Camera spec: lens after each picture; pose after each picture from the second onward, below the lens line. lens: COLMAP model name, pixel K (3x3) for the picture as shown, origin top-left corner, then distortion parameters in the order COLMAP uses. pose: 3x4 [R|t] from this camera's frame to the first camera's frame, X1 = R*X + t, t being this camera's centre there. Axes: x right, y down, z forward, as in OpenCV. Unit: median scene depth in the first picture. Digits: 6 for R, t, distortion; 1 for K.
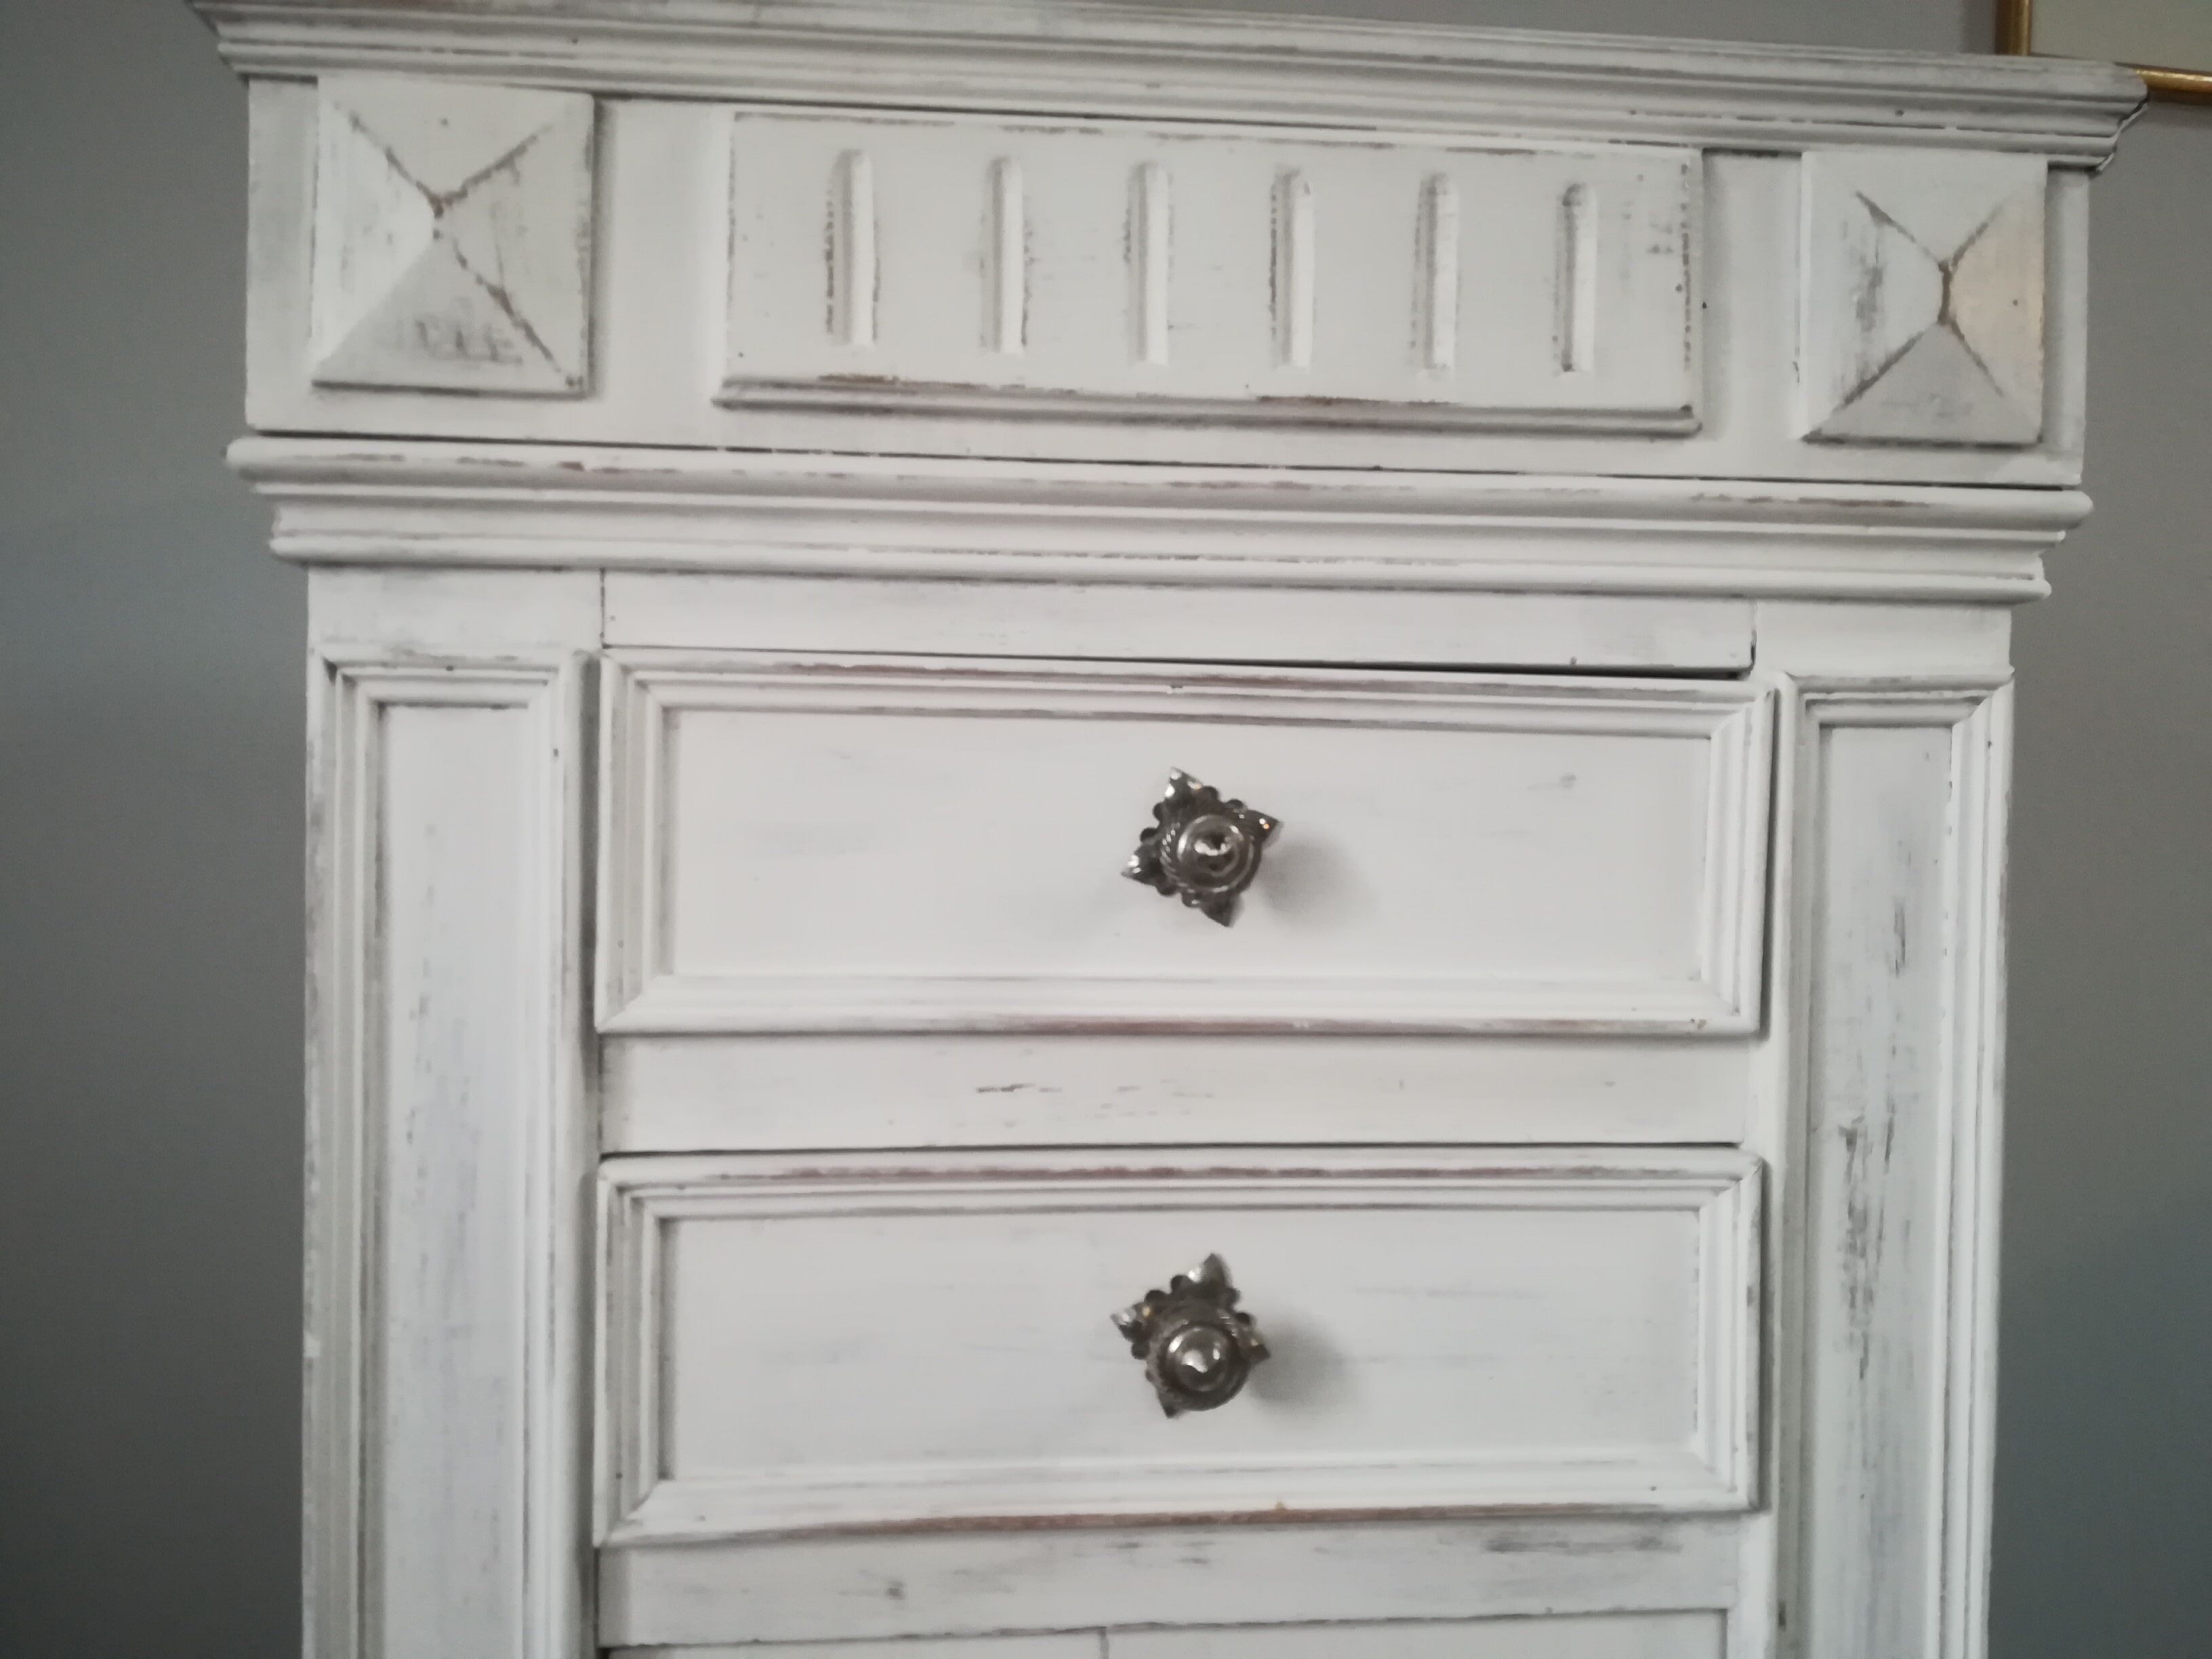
lens RADIAL K [[1733.9, 0, 1089.9], [0, 1733.9, 820.4], [0, 0, 1]] dist [0.079597, -0.096883]
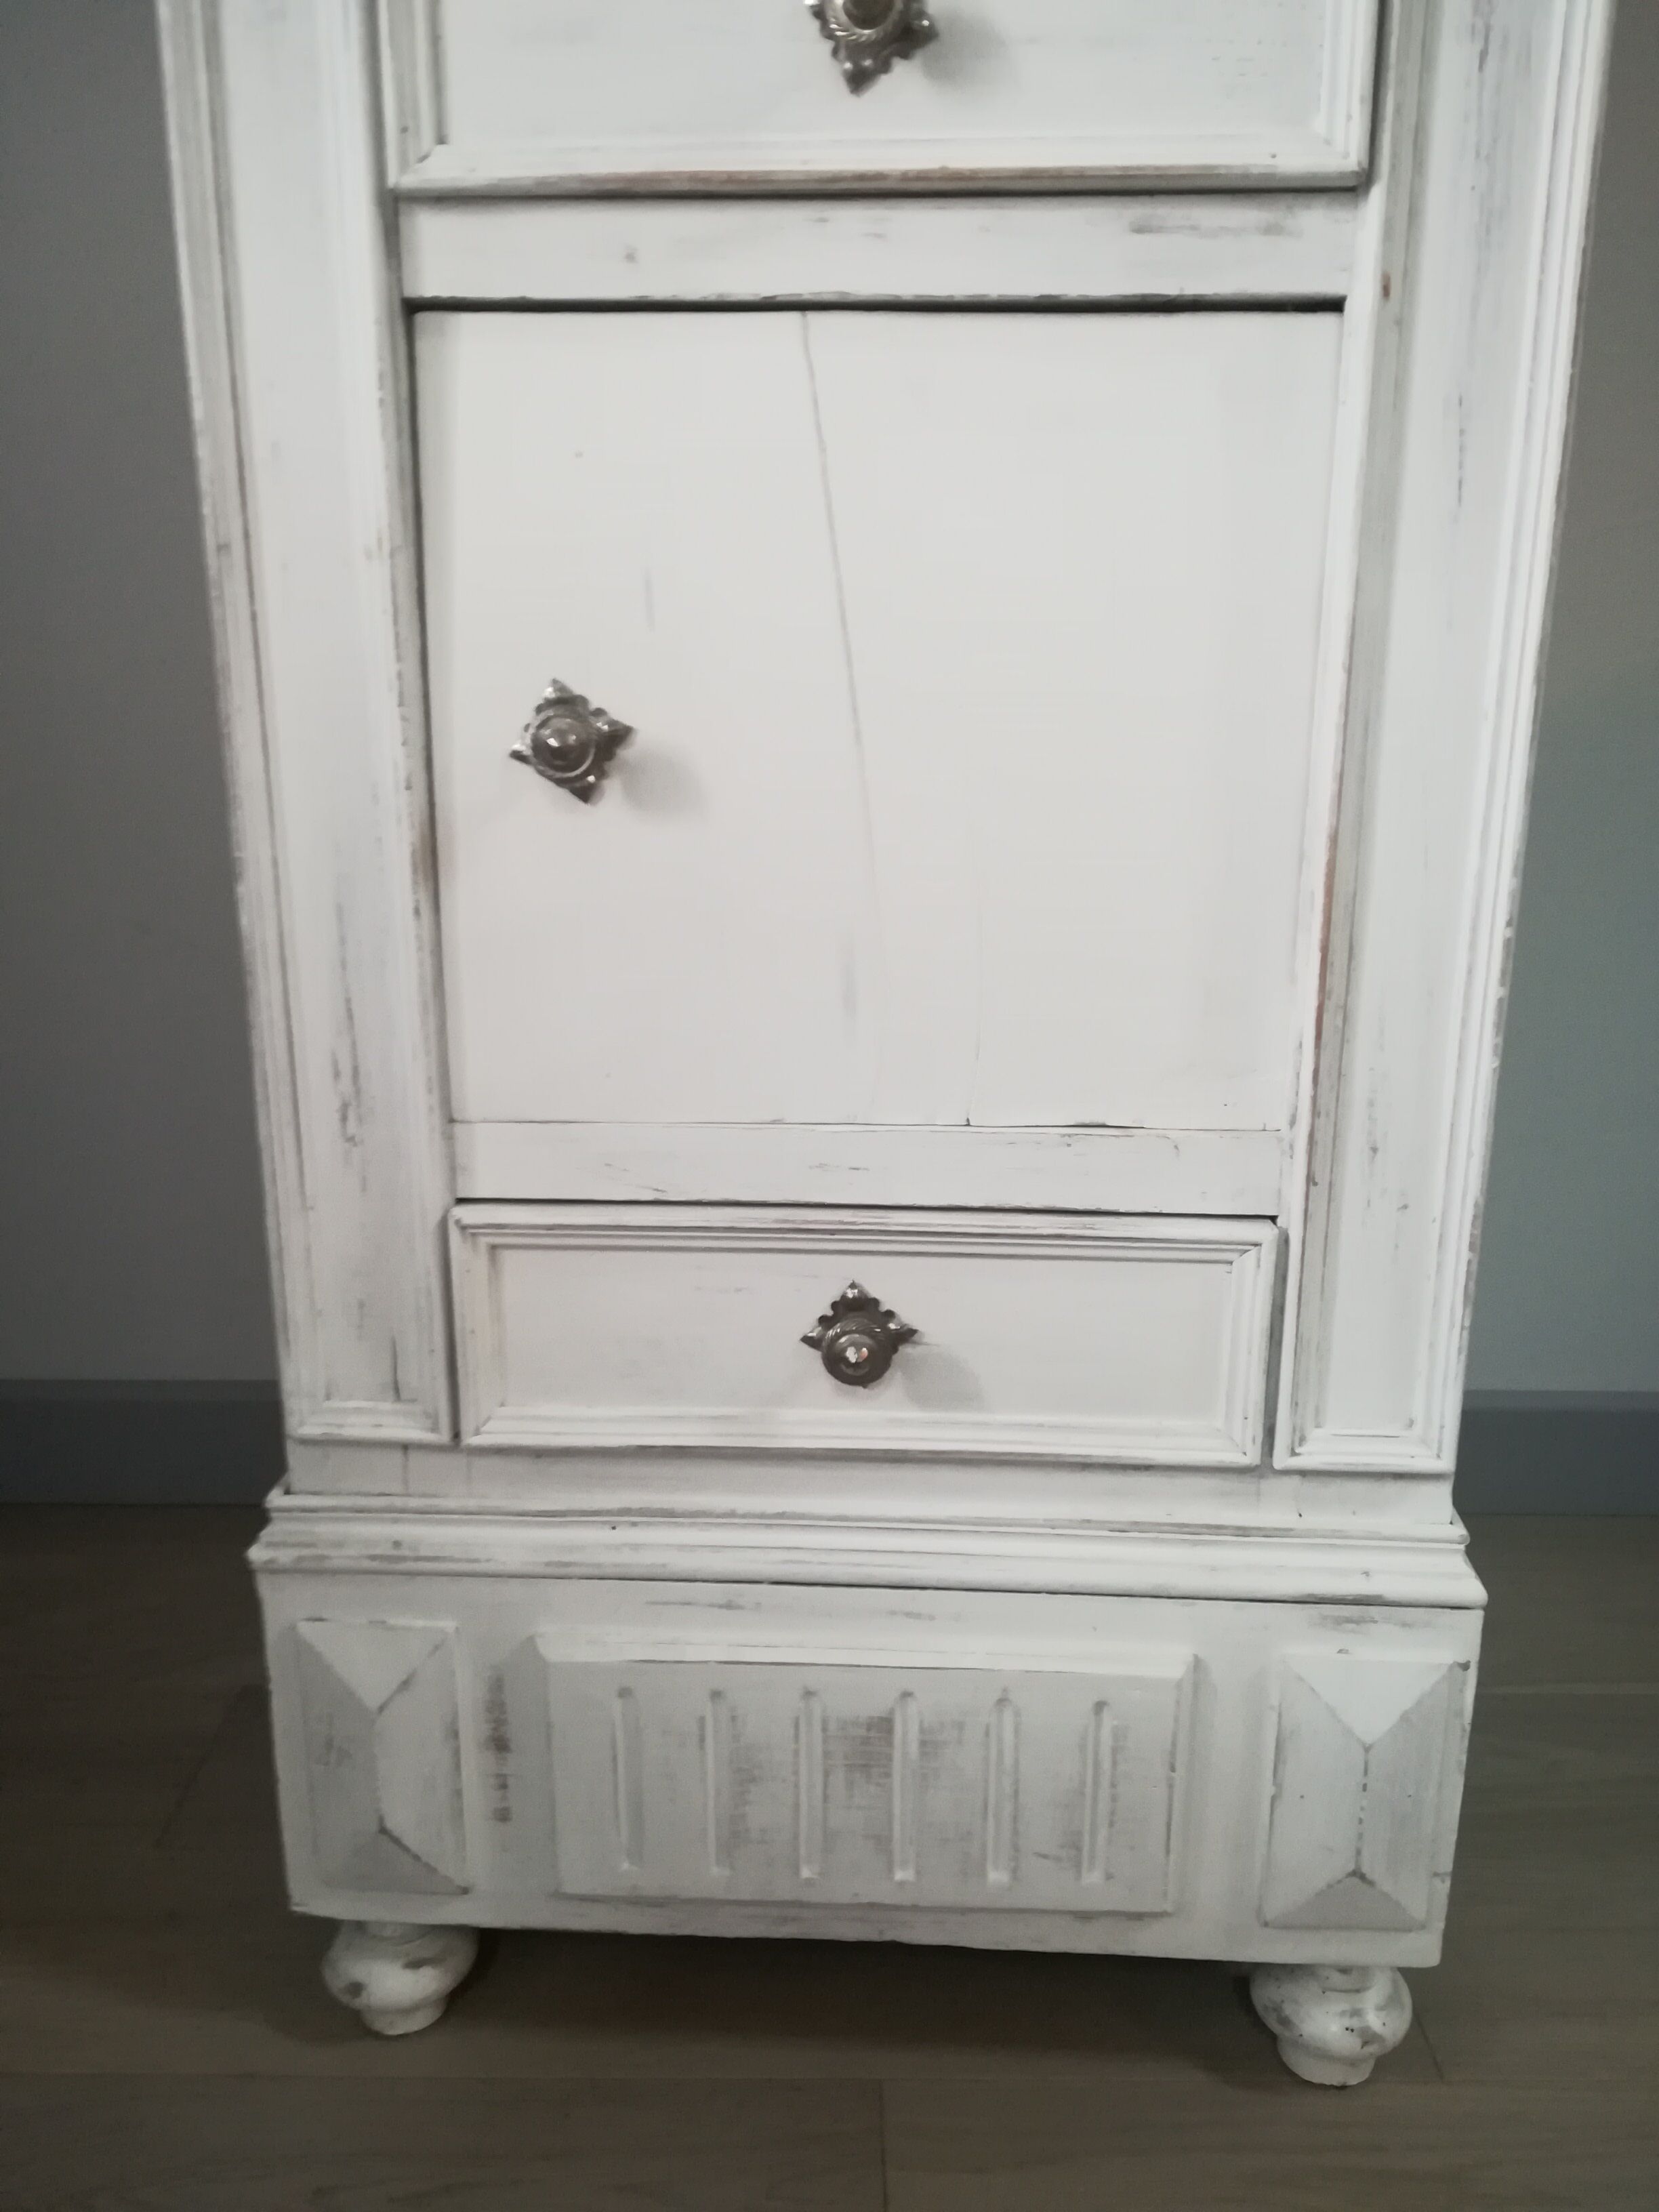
lens RADIAL K [[1733.9, 0, 835.1], [0, 1733.9, 1122.7], [0, 0, 1]] dist [0.079597, -0.096883]
pose [[0.987685, 0.033118, -0.152908, 0.245845], [0.003723, 0.972087, 0.234590, 0.758794], [0.156409, -0.232271, 0.959993, -0.312289]]
